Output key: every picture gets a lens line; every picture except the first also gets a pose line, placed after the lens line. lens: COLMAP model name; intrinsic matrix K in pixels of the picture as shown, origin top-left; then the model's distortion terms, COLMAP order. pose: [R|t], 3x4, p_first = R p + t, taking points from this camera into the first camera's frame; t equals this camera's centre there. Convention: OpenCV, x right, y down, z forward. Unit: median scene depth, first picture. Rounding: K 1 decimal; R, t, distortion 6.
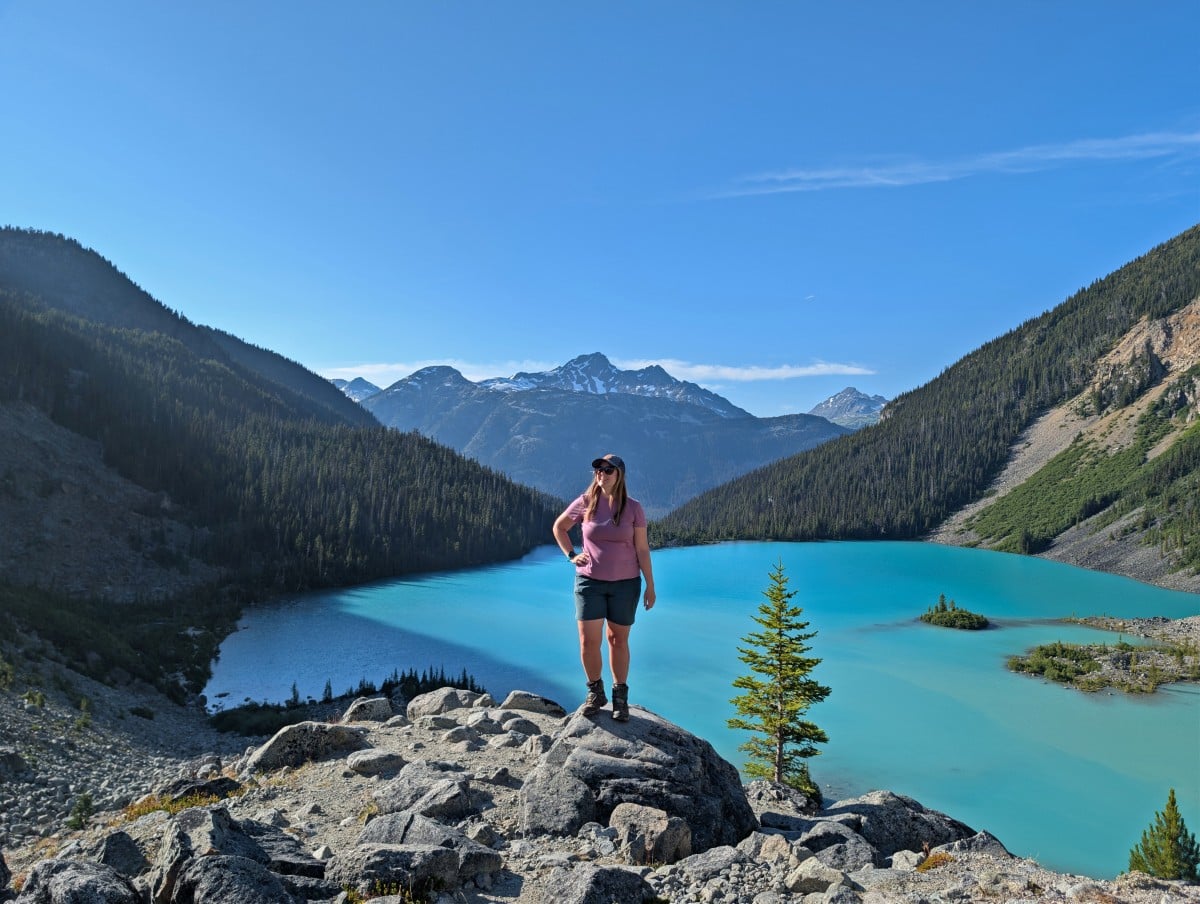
lens RADIAL K [[893.4, 0, 600.0], [0, 893.4, 452.0], [0, 0, 1]] dist [0.095561, -0.075728]
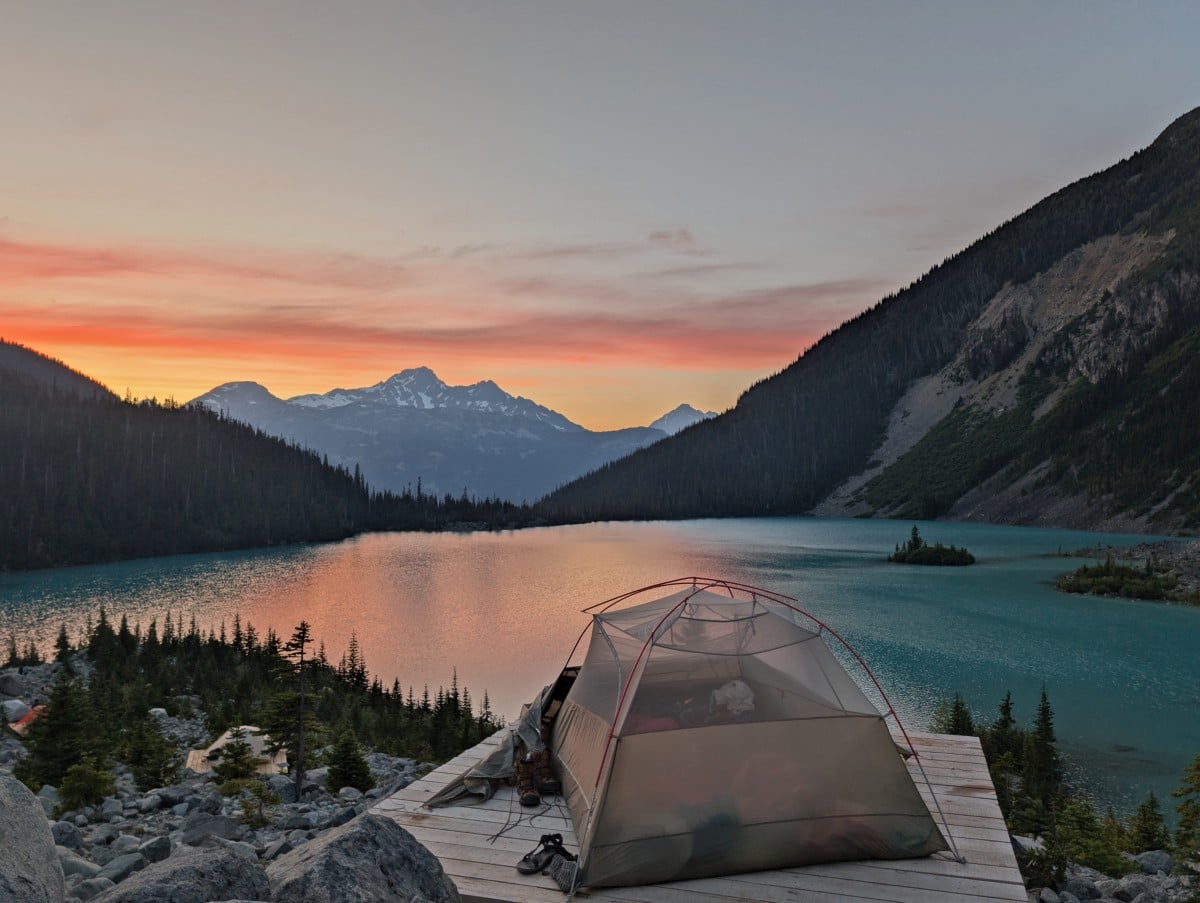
lens RADIAL K [[893.4, 0, 600.0], [0, 893.4, 451.5], [0, 0, 1]] dist [0.095561, -0.075728]
pose [[0.980734, -0.017226, 0.194588, -0.015620], [0.027198, 0.998444, -0.048691, 0.066940], [-0.193446, 0.053046, 0.979676, 0.161071]]
